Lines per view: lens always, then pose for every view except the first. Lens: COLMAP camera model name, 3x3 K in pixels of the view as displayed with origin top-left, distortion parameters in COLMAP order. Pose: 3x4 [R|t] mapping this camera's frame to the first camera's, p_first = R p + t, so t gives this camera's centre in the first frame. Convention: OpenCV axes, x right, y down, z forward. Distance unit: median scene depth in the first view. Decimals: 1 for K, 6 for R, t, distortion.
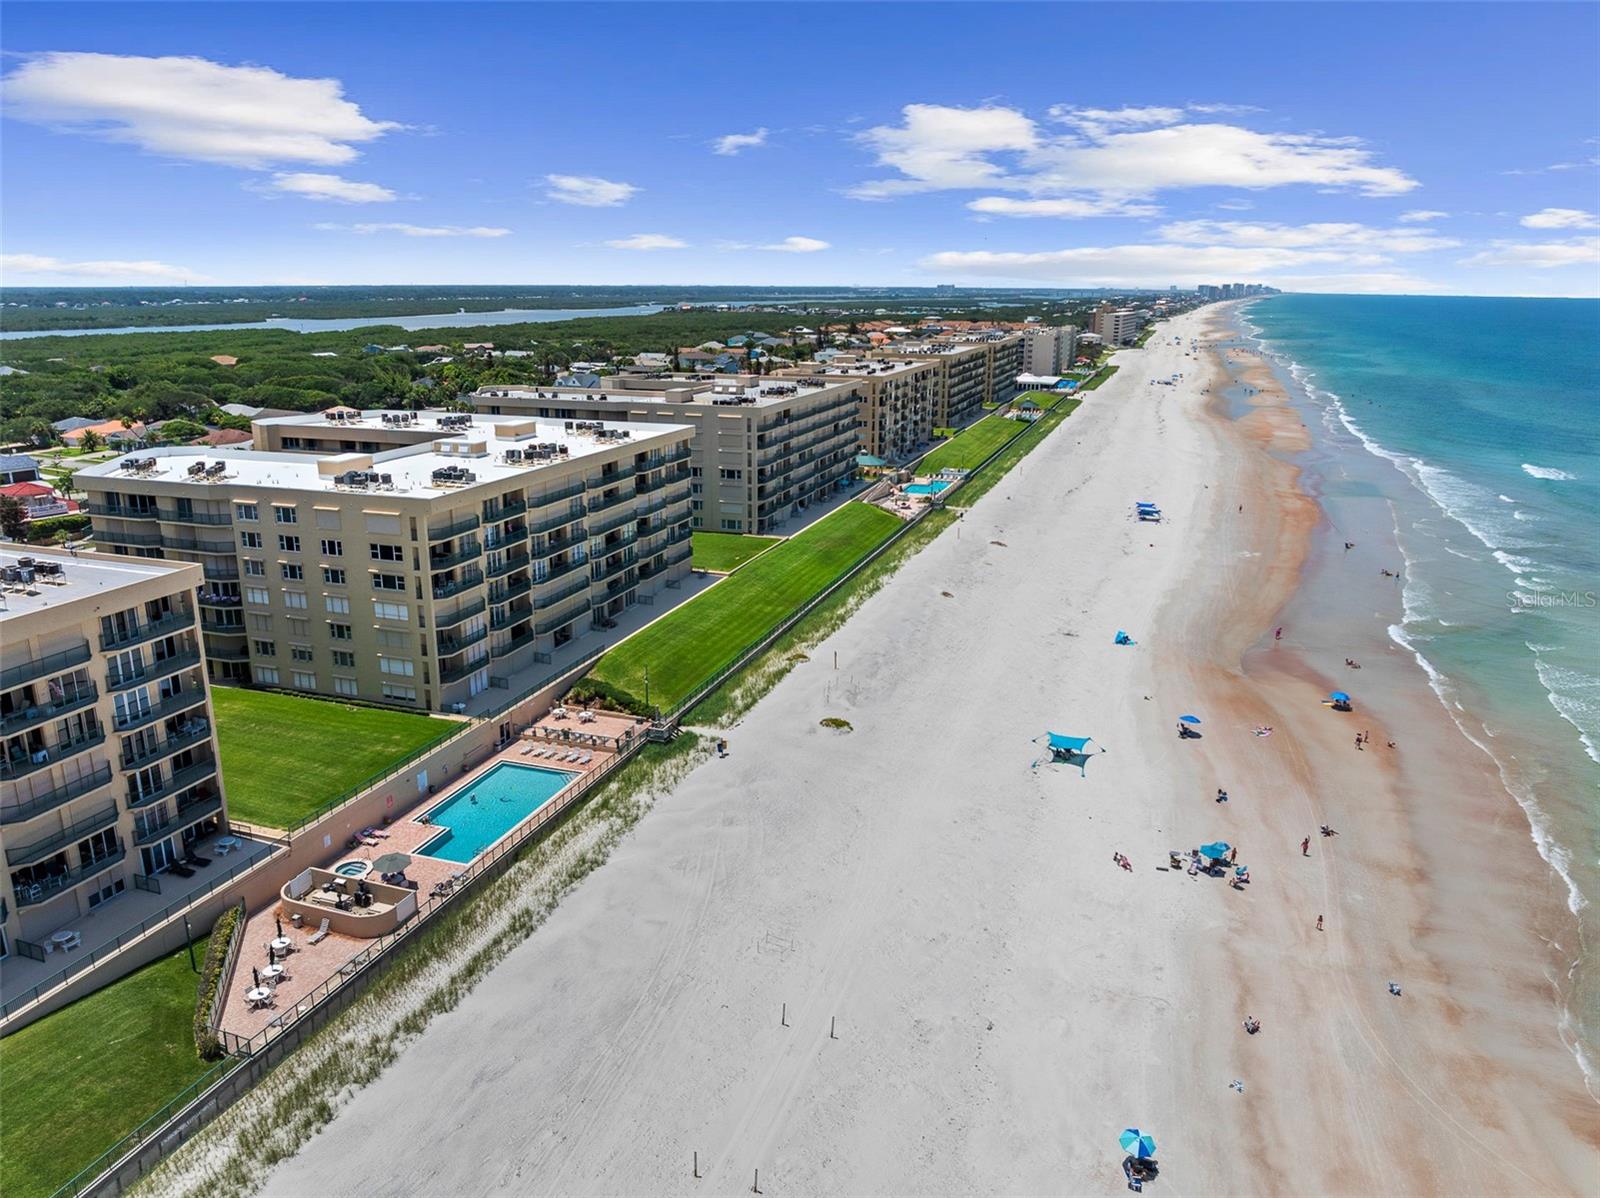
lens RADIAL K [[1127.4, 0, 800.0], [0, 1127.4, 599.0], [0, 0, 1]] dist [-0.043954, 0.008536]
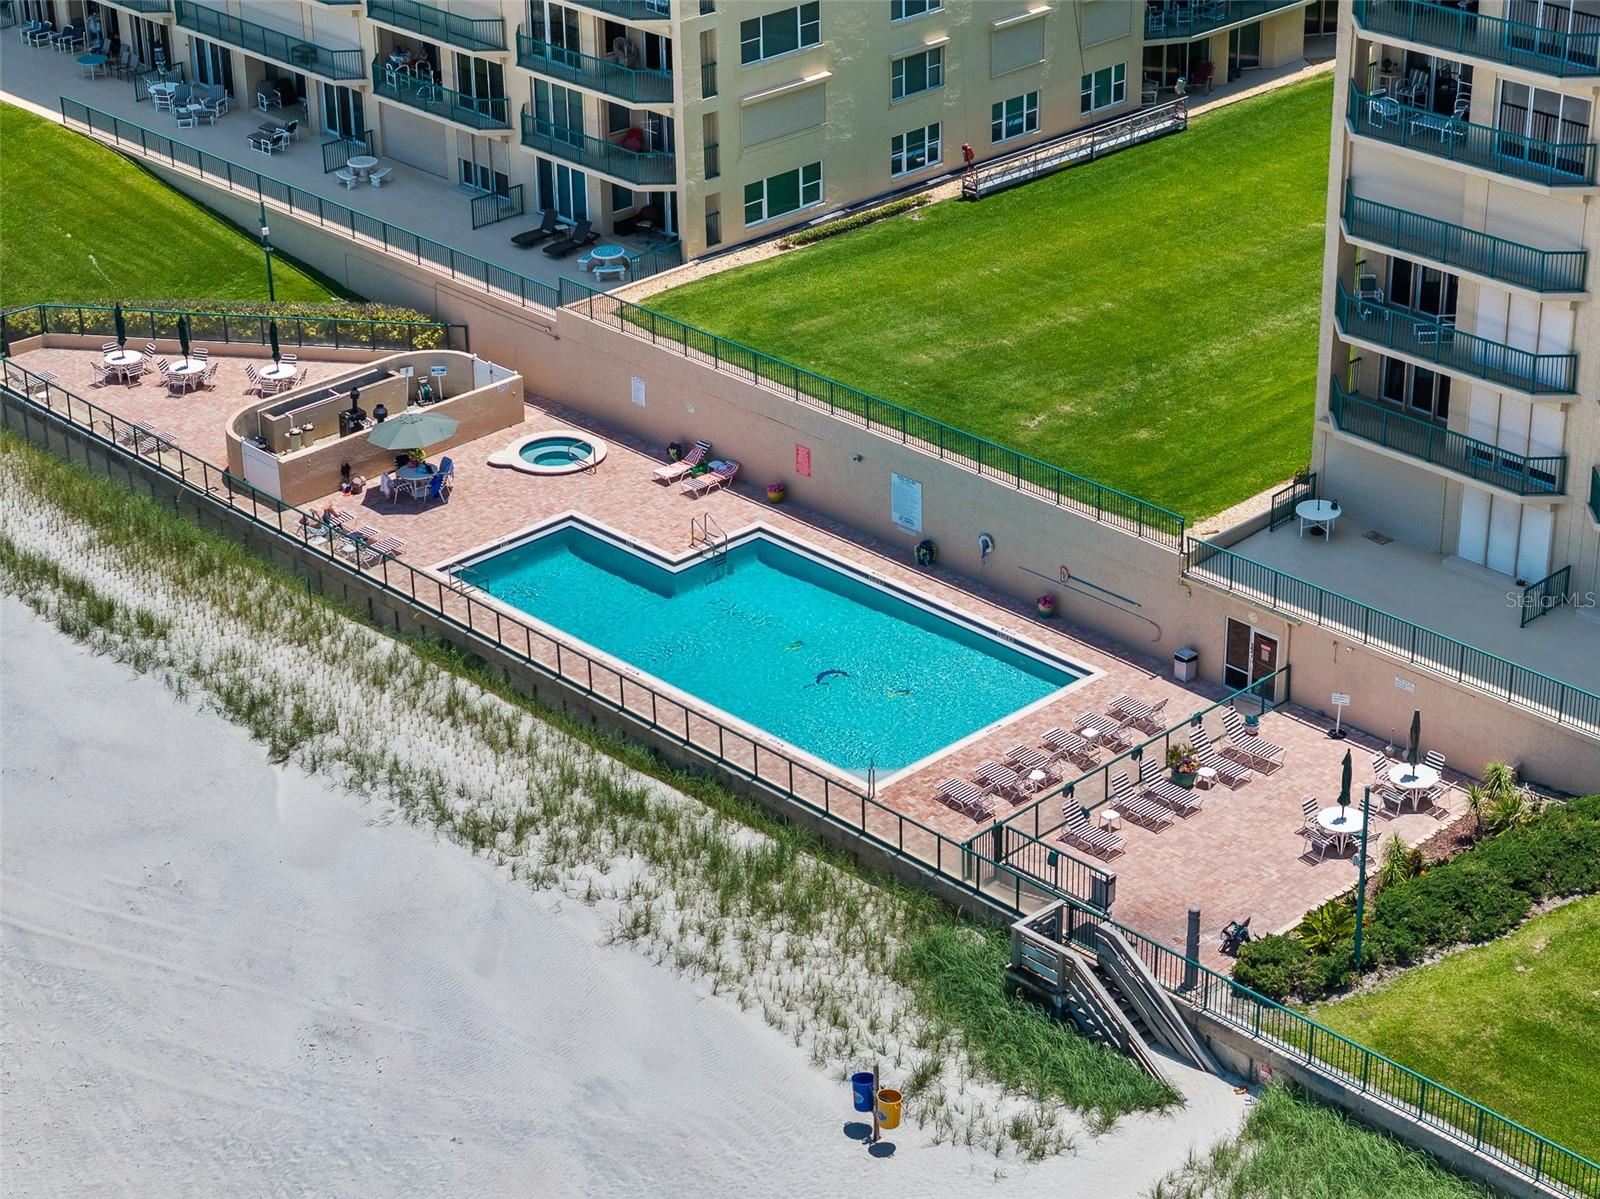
lens RADIAL K [[3286.9, 0, 800.0], [0, 3286.9, 599.5], [0, 0, 1]] dist [-0.018852, -0.017774]
pose [[-0.471476, 0.394769, -0.788586, 0.414174], [-0.218823, 0.813876, 0.538259, -0.299829], [0.854299, 0.426337, -0.297338, 1.128657]]
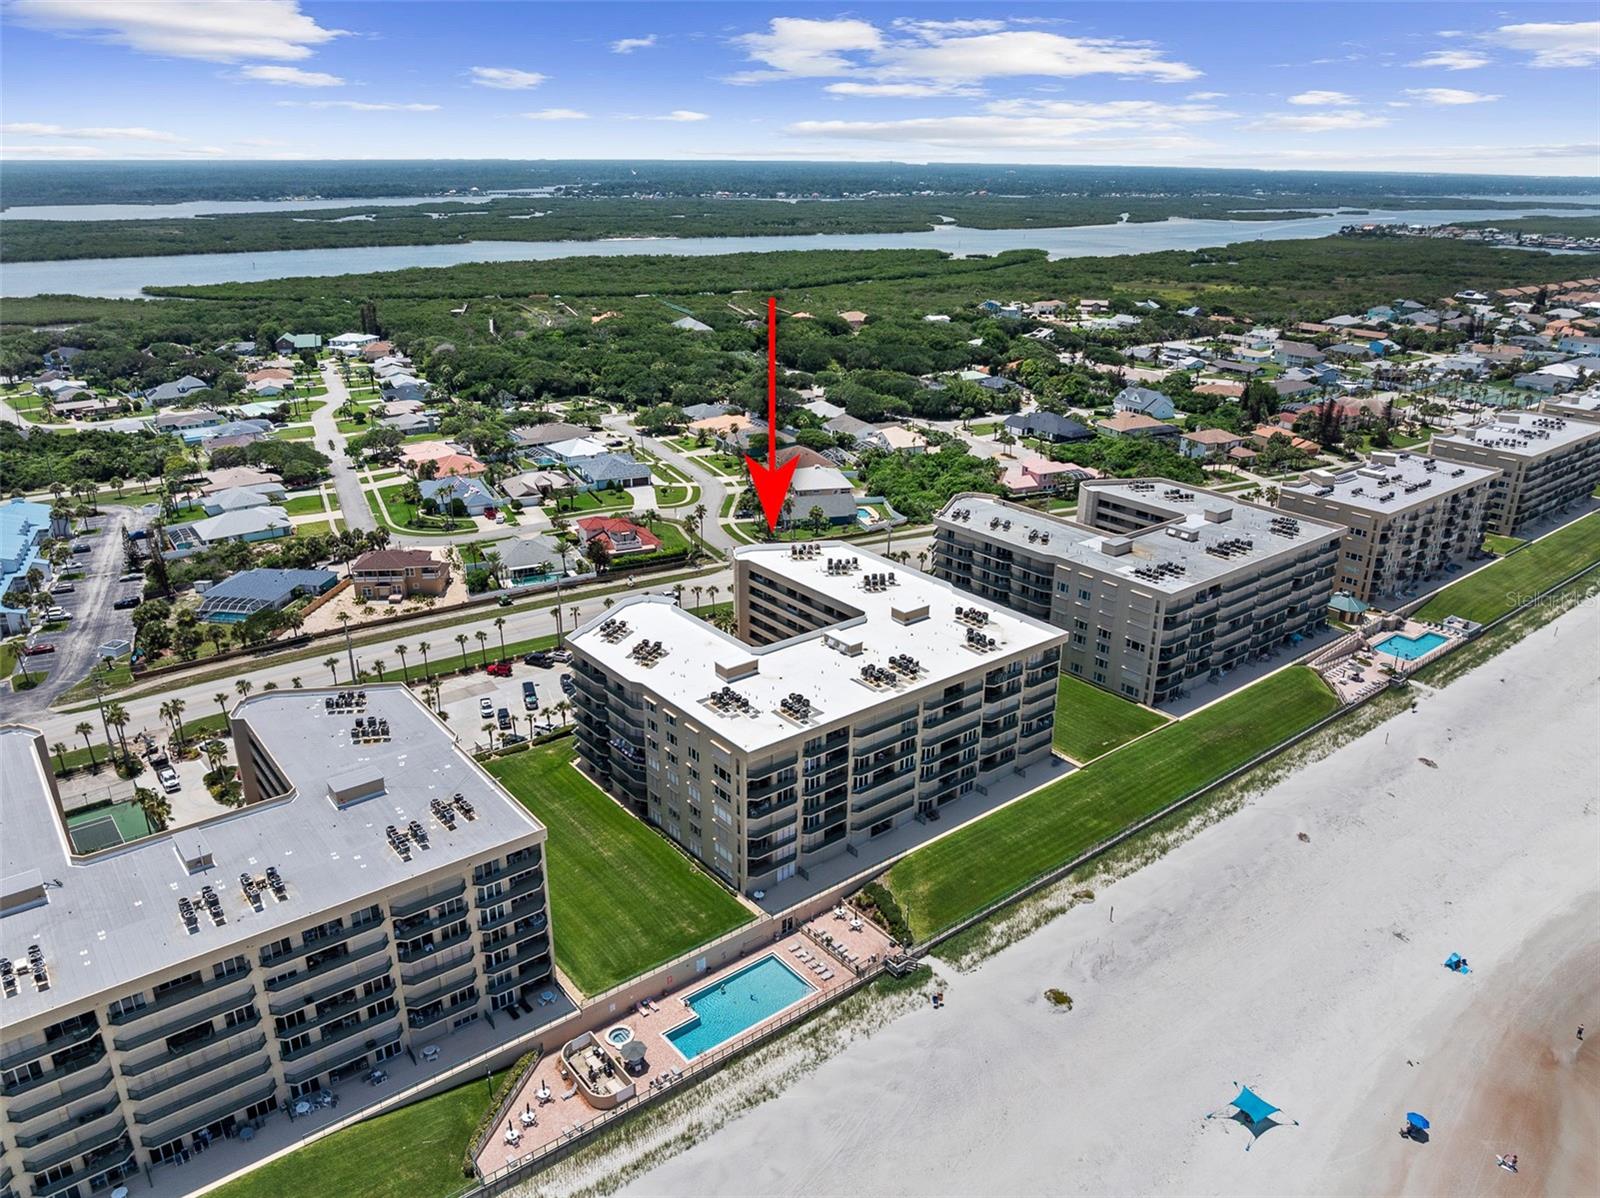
lens RADIAL K [[1127.4, 0, 800.0], [0, 1127.4, 599.0], [0, 0, 1]] dist [-0.043954, 0.008536]
pose [[0.845847, 0.201841, -0.493764, 0.304047], [-0.154460, 0.978669, 0.135460, -0.416485], [0.510573, -0.038311, 0.858980, -0.076163]]
